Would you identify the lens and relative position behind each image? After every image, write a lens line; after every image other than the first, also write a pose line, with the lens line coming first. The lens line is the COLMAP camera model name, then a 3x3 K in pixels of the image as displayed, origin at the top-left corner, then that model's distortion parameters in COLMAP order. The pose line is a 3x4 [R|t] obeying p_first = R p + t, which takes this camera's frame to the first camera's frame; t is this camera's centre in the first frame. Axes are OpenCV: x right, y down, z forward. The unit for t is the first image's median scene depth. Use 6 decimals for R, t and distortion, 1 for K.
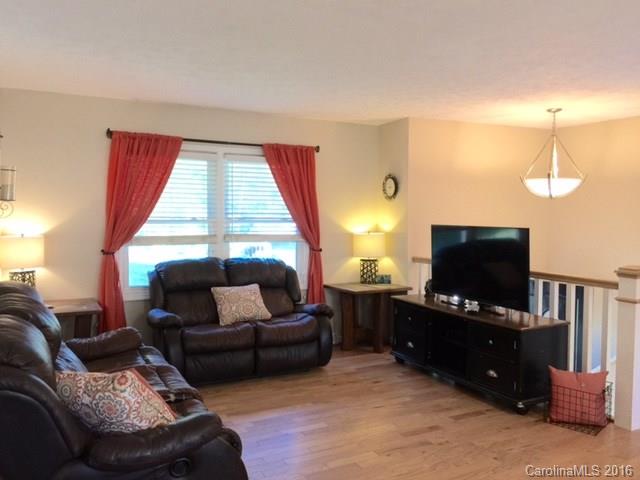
lens RADIAL K [[544.0, 0, 323.0], [0, 544.0, 238.4], [0, 0, 1]] dist [0.041743, -0.039664]
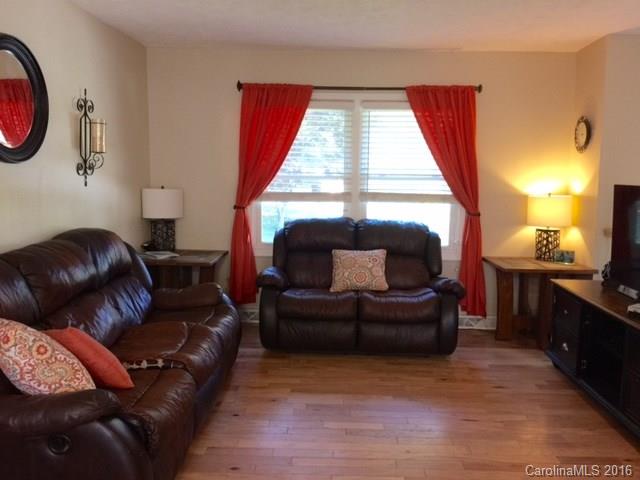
lens RADIAL K [[544.0, 0, 319.4], [0, 544.0, 240.6], [0, 0, 1]] dist [0.041743, -0.039664]
pose [[0.868324, 0.066803, -0.491479, 0.224738], [-0.030434, 0.996197, 0.081637, 0.000769], [0.495064, -0.055930, 0.867055, 0.194348]]
